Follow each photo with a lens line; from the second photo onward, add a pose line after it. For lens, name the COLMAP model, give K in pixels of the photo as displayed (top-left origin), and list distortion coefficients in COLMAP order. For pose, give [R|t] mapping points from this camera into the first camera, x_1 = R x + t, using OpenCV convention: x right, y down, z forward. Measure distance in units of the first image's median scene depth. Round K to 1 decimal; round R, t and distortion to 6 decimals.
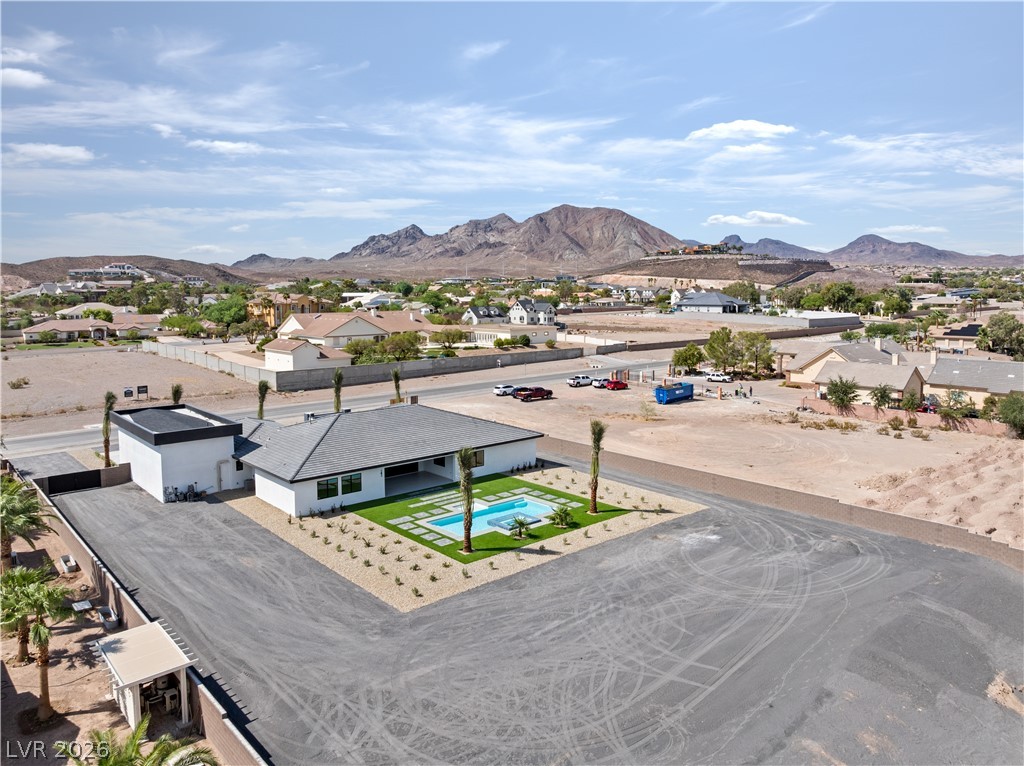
lens RADIAL K [[722.1, 0, 512.0], [0, 722.1, 383.0], [0, 0, 1]] dist [-0.003425, -0.001212]
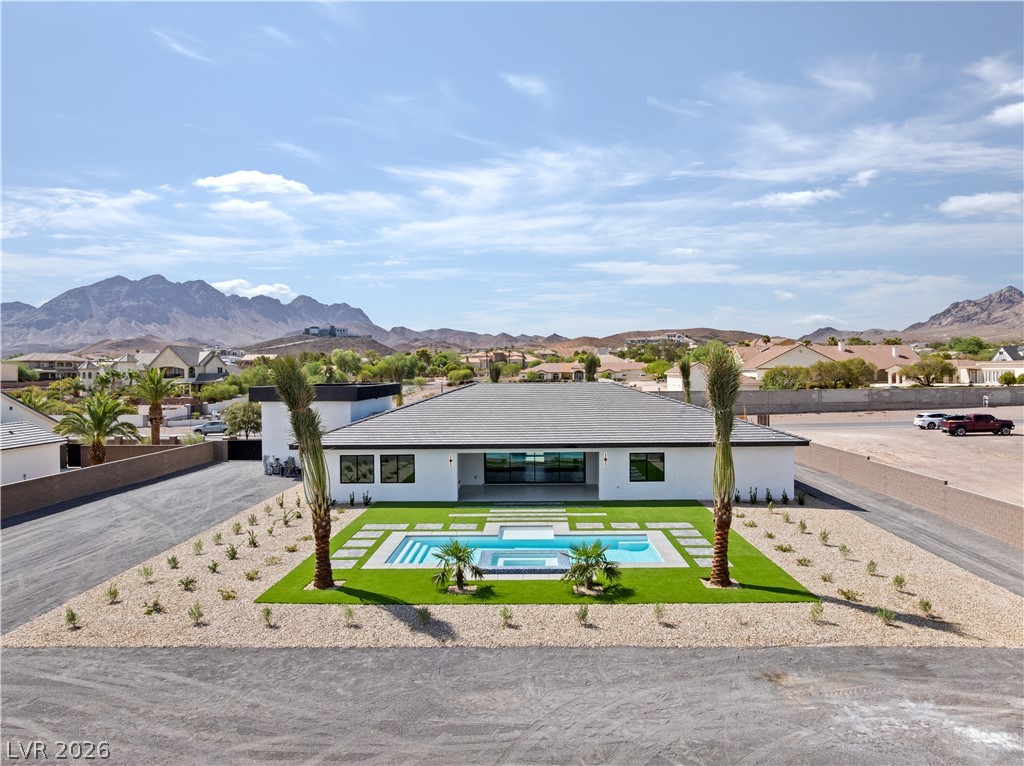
lens RADIAL K [[714.0, 0, 512.0], [0, 714.0, 383.0], [0, 0, 1]] dist [-0.034765, -0.001075]
pose [[0.727796, 0.005477, -0.685771, 0.253168], [-0.077216, 0.994264, -0.074007, 0.089720], [0.681432, 0.106814, 0.724045, 0.524998]]
